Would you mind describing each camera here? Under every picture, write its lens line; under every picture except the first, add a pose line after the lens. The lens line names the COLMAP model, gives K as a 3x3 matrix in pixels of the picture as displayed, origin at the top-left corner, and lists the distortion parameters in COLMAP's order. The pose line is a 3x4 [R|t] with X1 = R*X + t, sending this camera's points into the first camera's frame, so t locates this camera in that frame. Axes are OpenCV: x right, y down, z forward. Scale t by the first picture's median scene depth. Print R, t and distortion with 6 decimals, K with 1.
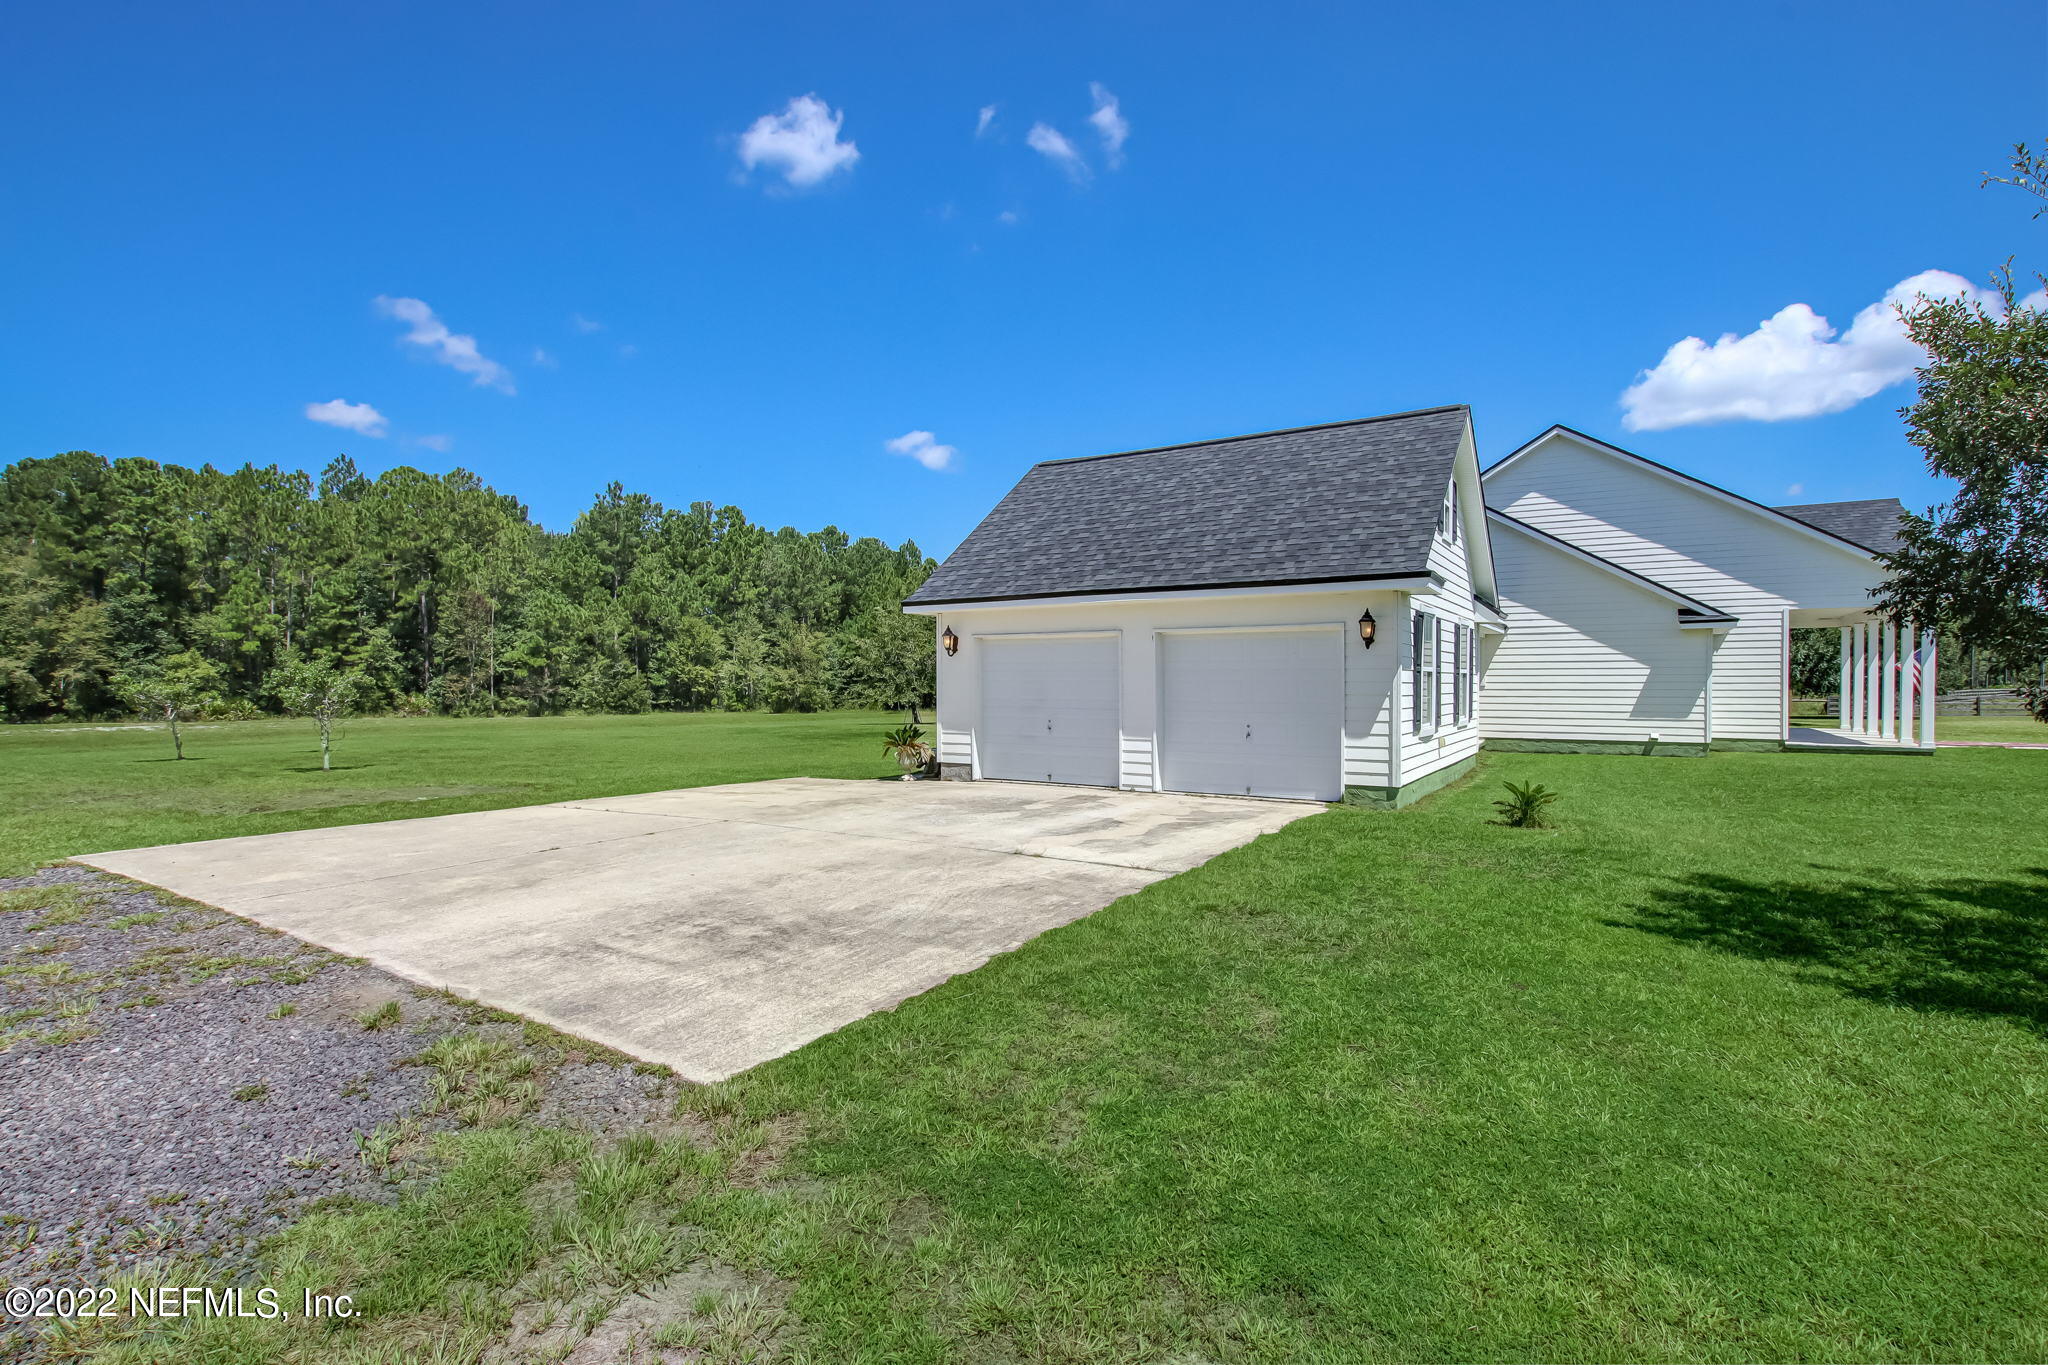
lens RADIAL K [[941.5, 0, 1029.8], [0, 941.5, 686.6], [0, 0, 1]] dist [-0.011903, 0.000241]
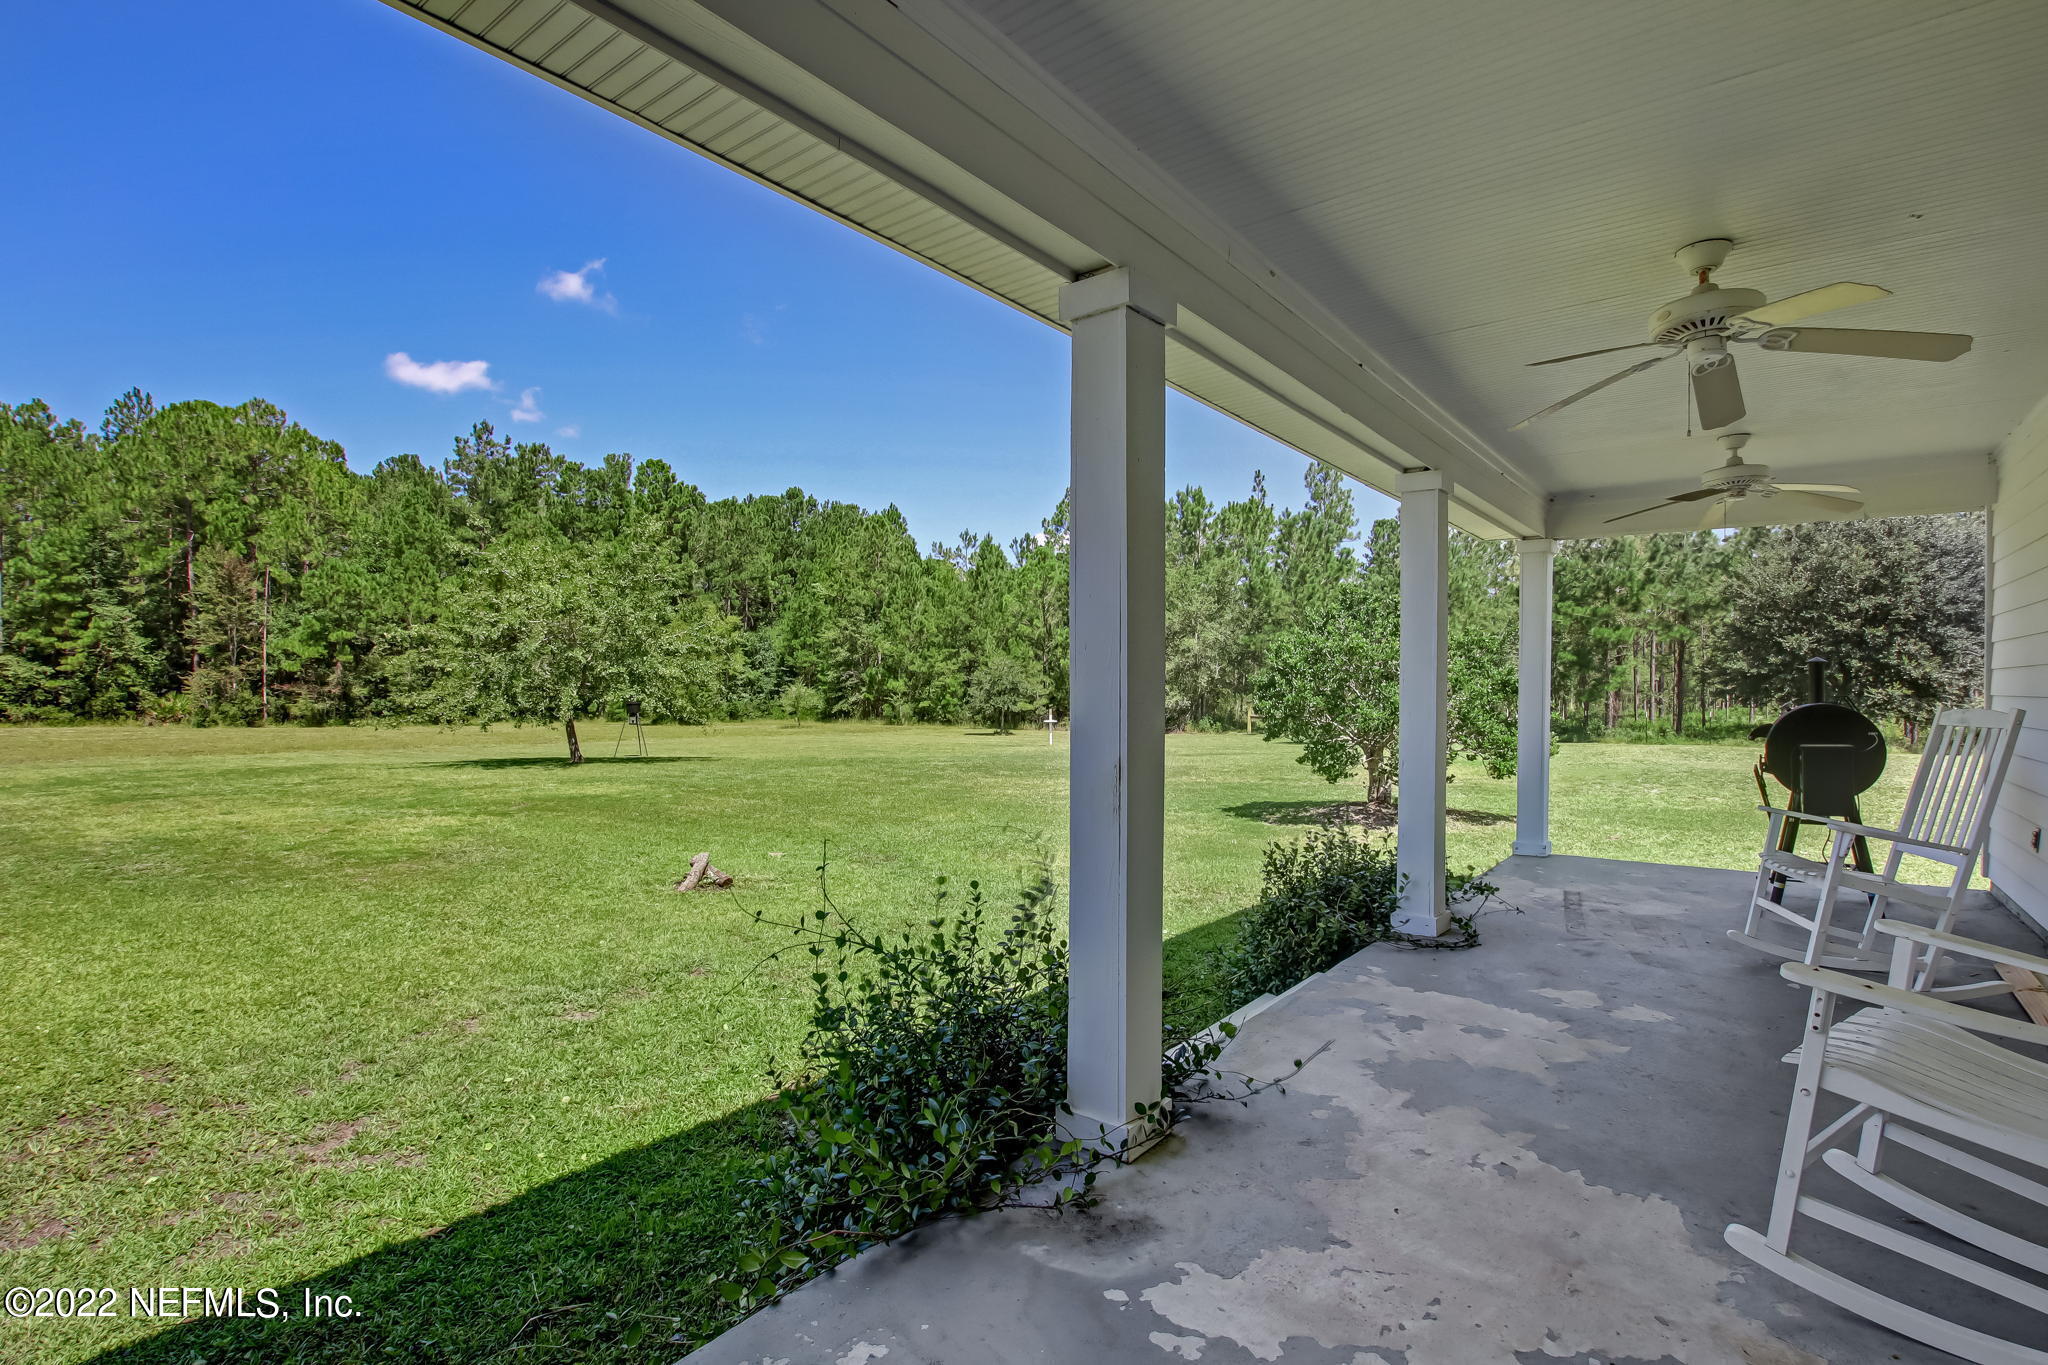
lens RADIAL K [[941.5, 0, 1023.2], [0, 941.5, 683.3], [0, 0, 1]] dist [-0.011903, 0.000241]
pose [[0.993471, 0.006731, -0.113888, 0.109167], [-0.007299, 0.999963, -0.004573, -0.002684], [0.113853, 0.005374, 0.993483, 0.339778]]
